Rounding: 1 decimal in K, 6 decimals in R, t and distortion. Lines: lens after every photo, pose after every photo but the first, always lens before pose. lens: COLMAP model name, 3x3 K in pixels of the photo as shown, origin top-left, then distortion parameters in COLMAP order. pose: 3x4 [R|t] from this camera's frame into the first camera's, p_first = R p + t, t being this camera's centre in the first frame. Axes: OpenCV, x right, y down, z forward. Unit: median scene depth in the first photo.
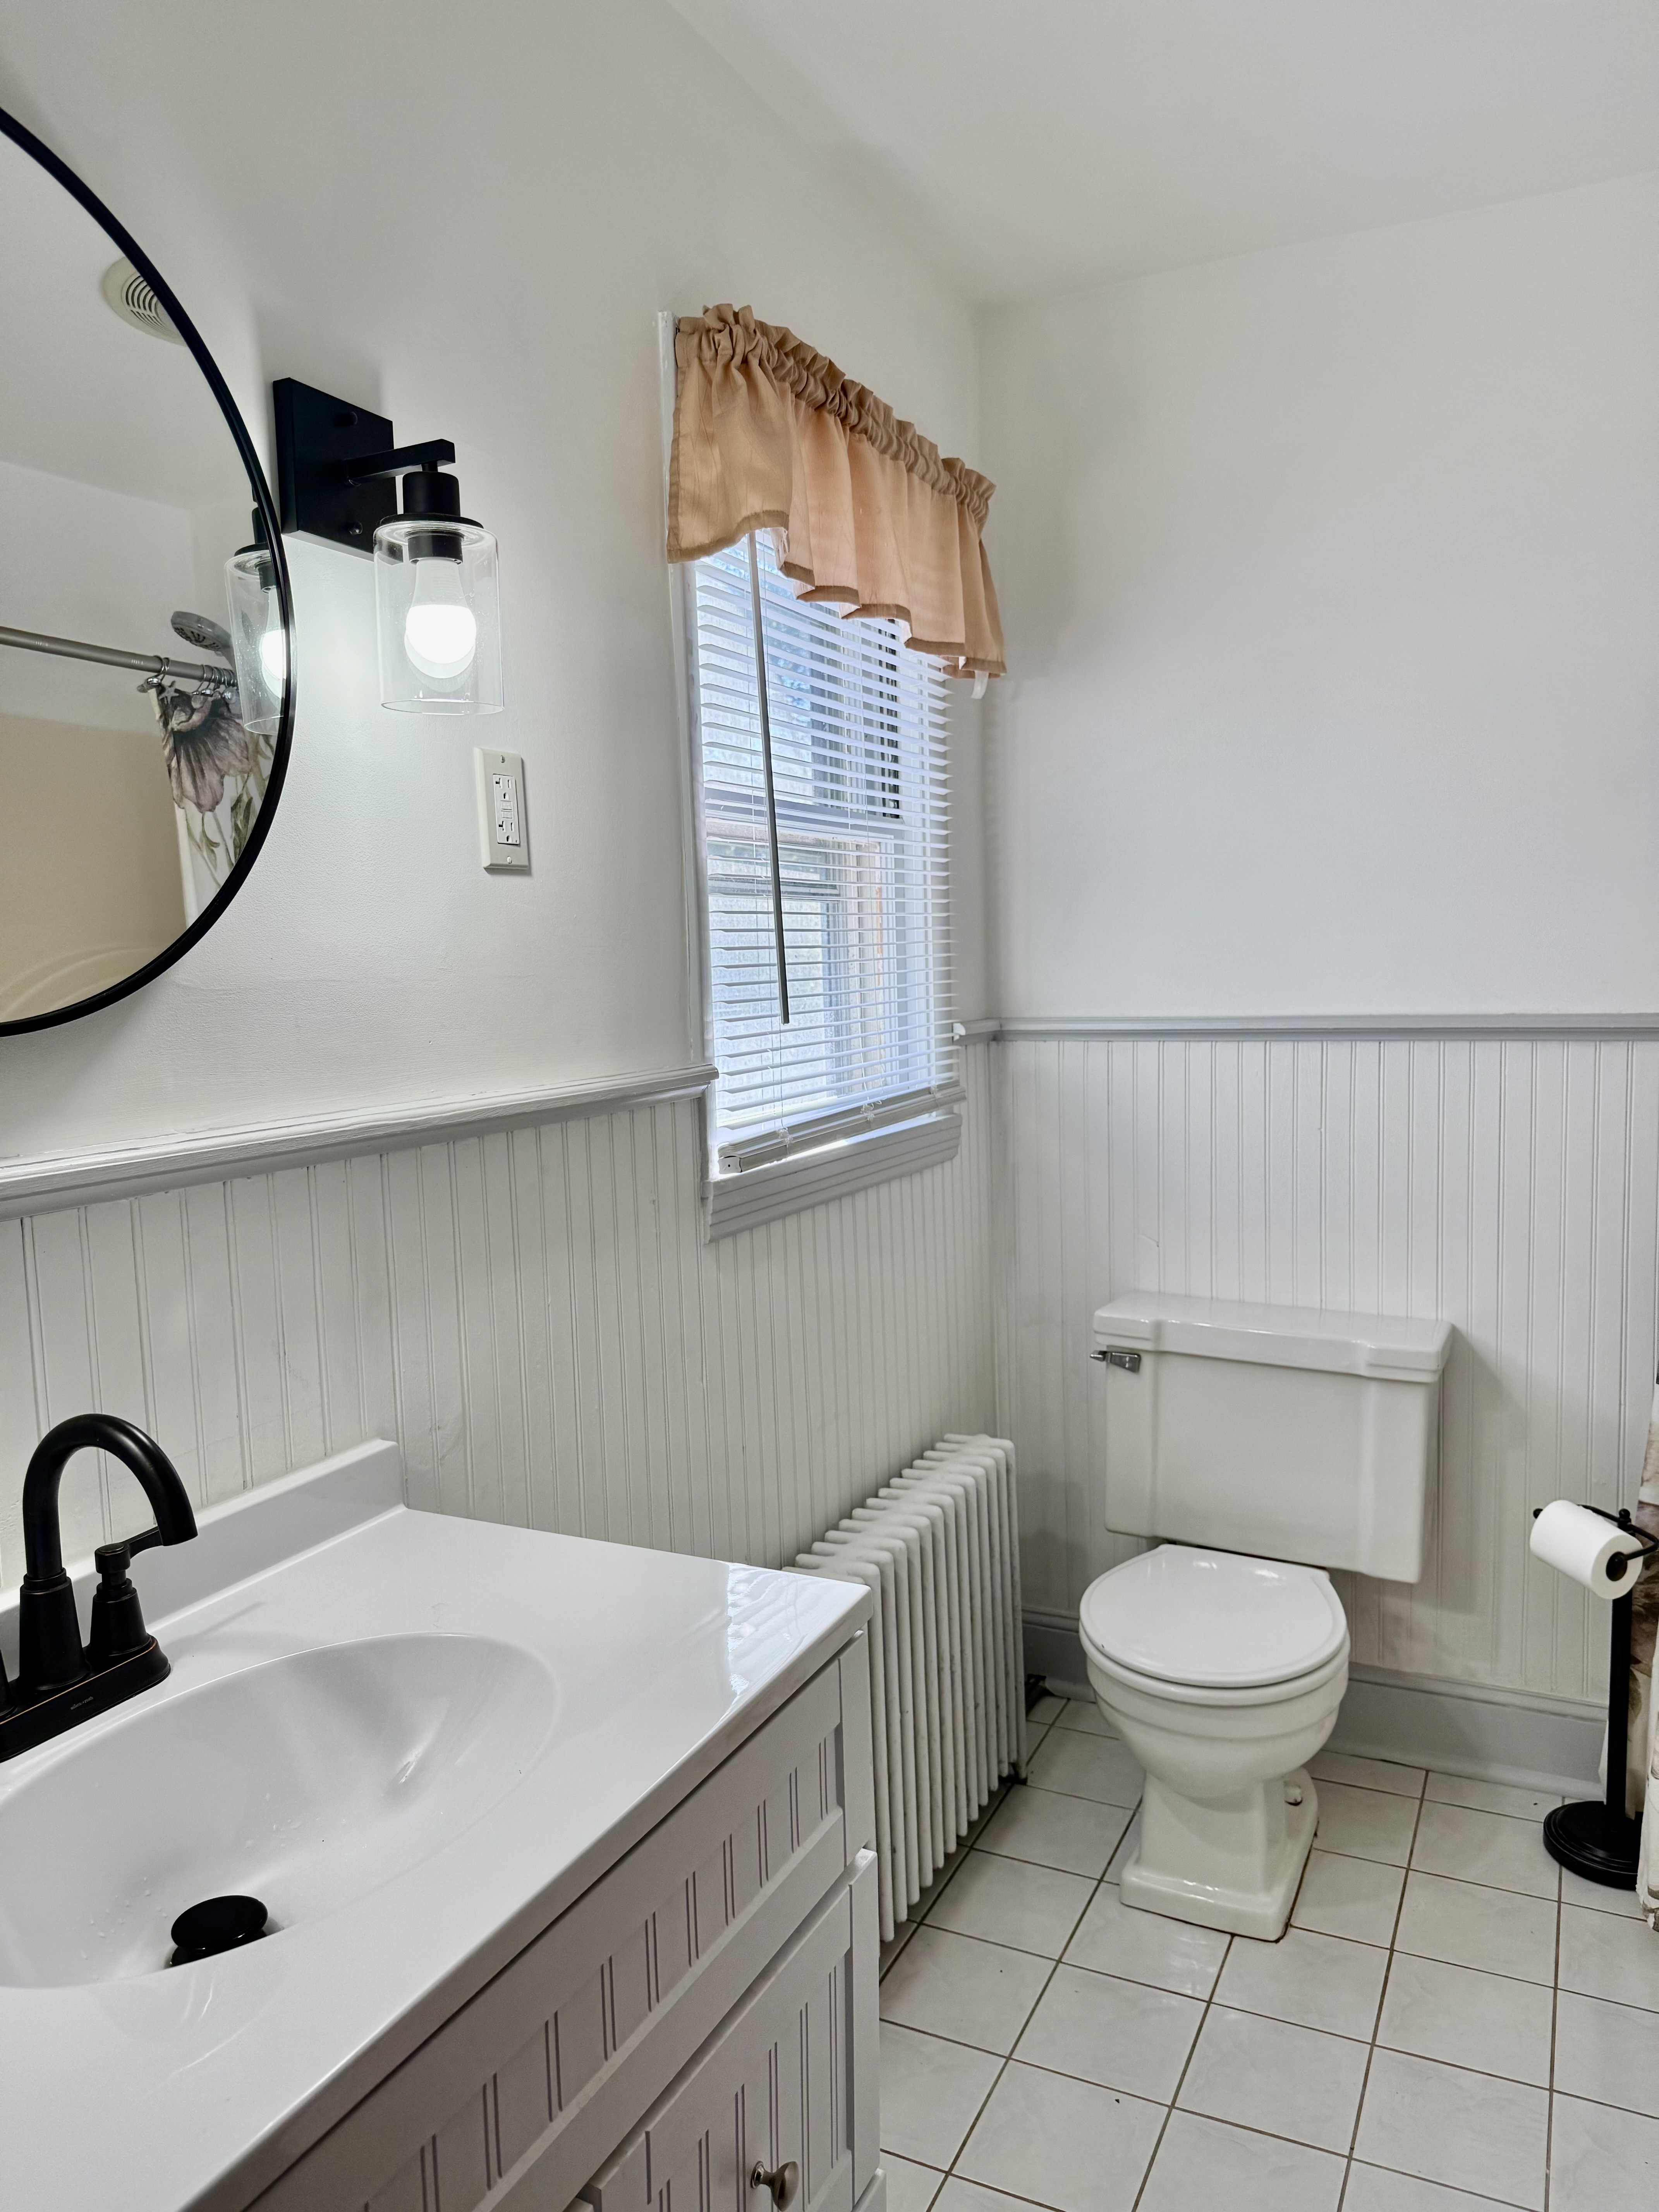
lens RADIAL K [[1571.6, 0, 835.0], [0, 1571.6, 1107.4], [0, 0, 1]] dist [0.068647, -0.087866]
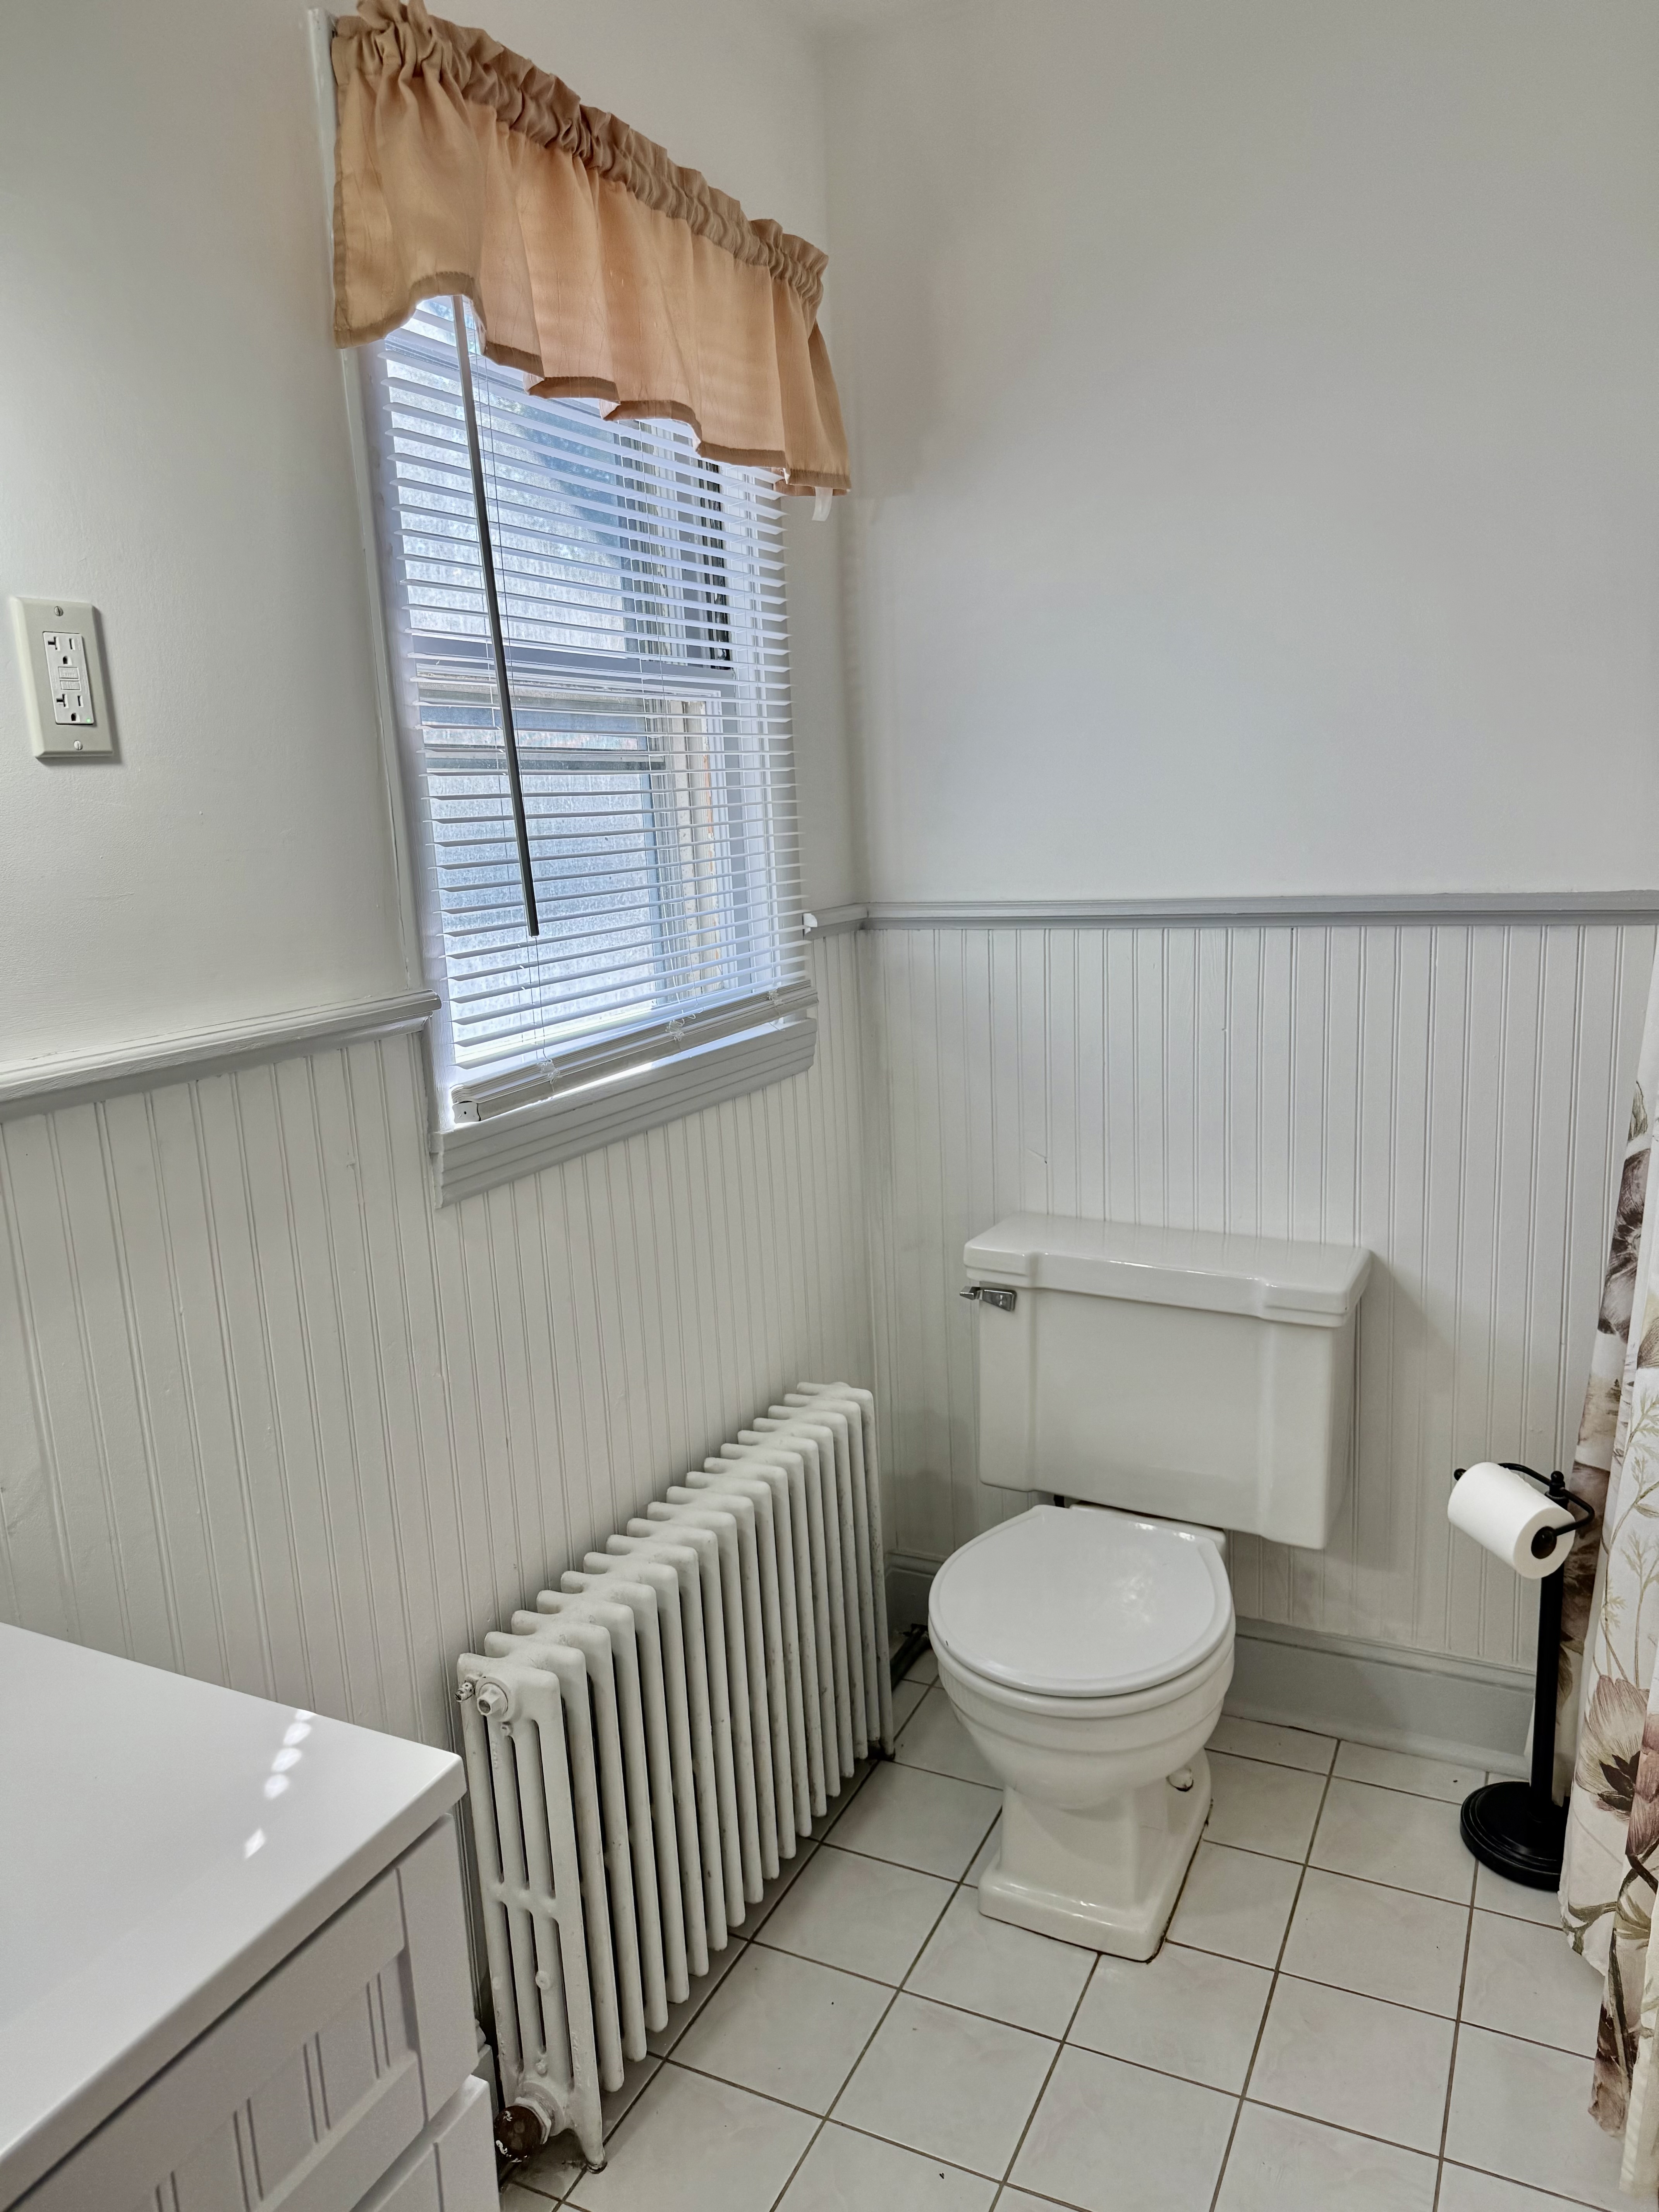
lens RADIAL K [[1571.6, 0, 819.9], [0, 1571.6, 1102.6], [0, 0, 1]] dist [0.068647, -0.087866]
pose [[0.999804, -0.017551, -0.009216, 0.105043], [0.018313, 0.995738, 0.090389, -0.032700], [0.007590, -0.090540, 0.995864, 0.150890]]
